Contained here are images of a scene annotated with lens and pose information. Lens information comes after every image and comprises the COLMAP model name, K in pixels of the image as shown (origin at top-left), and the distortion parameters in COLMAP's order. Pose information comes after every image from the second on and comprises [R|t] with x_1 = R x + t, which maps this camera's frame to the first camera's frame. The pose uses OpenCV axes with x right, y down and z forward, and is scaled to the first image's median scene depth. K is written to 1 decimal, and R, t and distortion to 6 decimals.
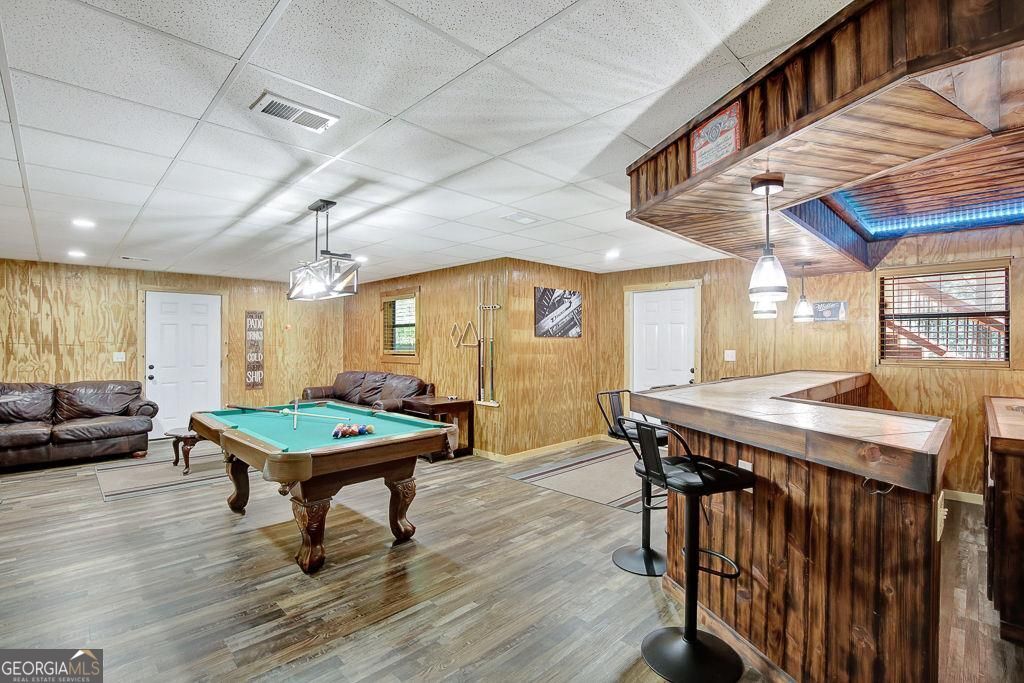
lens RADIAL K [[483.1, 0, 520.9], [0, 483.1, 339.7], [0, 0, 1]] dist [-0.036696, 0.011089]
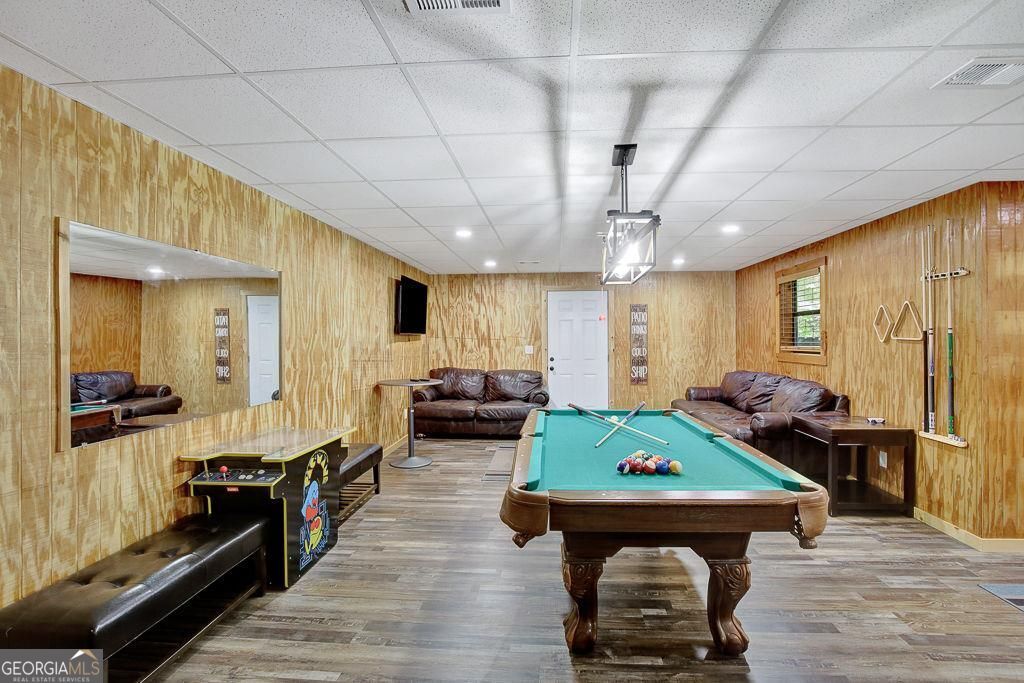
lens RADIAL K [[483.1, 0, 520.7], [0, 483.1, 335.6], [0, 0, 1]] dist [-0.036696, 0.011089]
pose [[0.657587, -0.006126, -0.753353, 0.026711], [0.010097, 0.999949, 0.000682, 0.000706], [0.753311, -0.008055, 0.657616, 0.229897]]
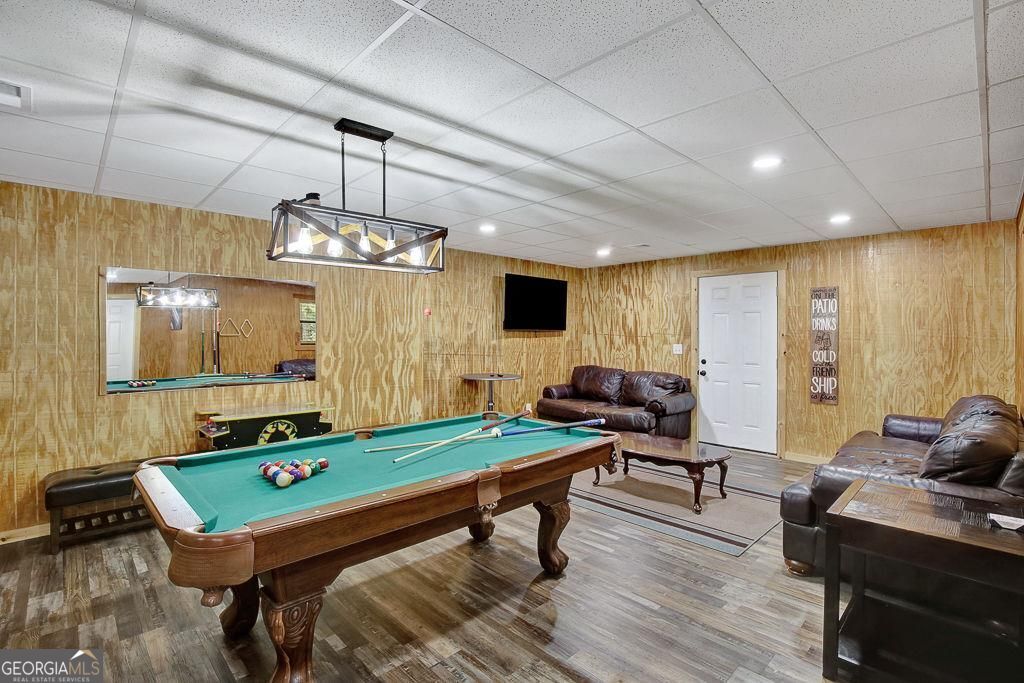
lens RADIAL K [[483.1, 0, 505.6], [0, 483.1, 338.0], [0, 0, 1]] dist [-0.036696, 0.011089]
pose [[-0.021023, 0.007854, -0.999748, 0.153747], [0.005380, 0.999956, 0.007743, 0.004292], [0.999765, -0.005216, -0.021065, 0.730723]]
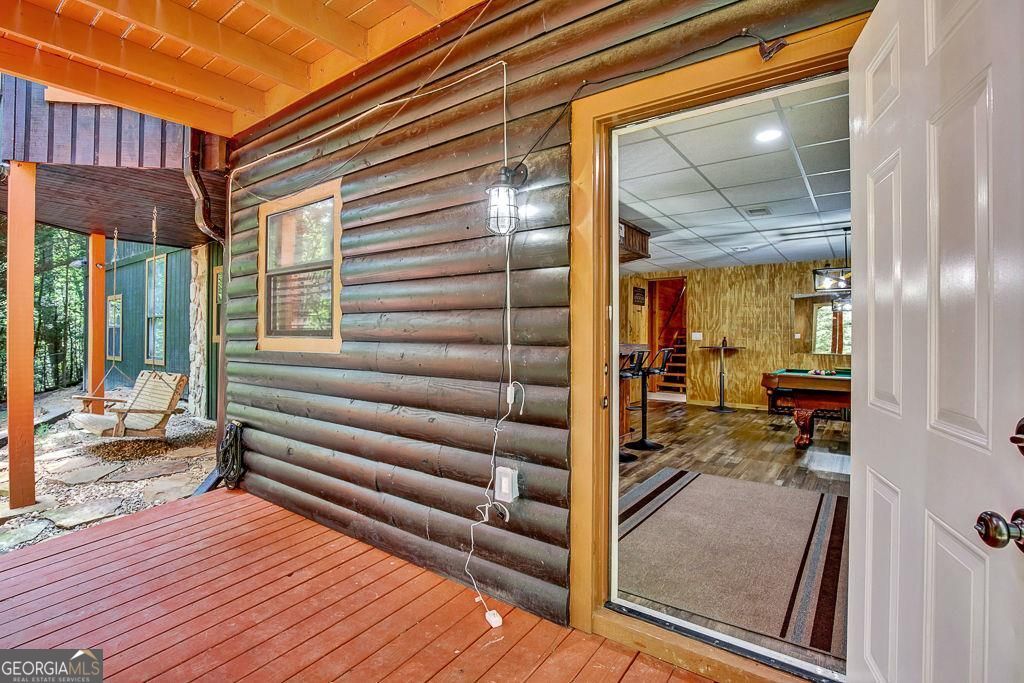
lens RADIAL K [[483.1, 0, 514.4], [0, 483.1, 332.6], [0, 0, 1]] dist [-0.036696, 0.011089]
pose [[-0.989347, -0.003405, -0.145538, 0.519237], [-0.001976, 0.999948, -0.009961, 0.036257], [0.145565, -0.009567, -0.989302, 1.404170]]
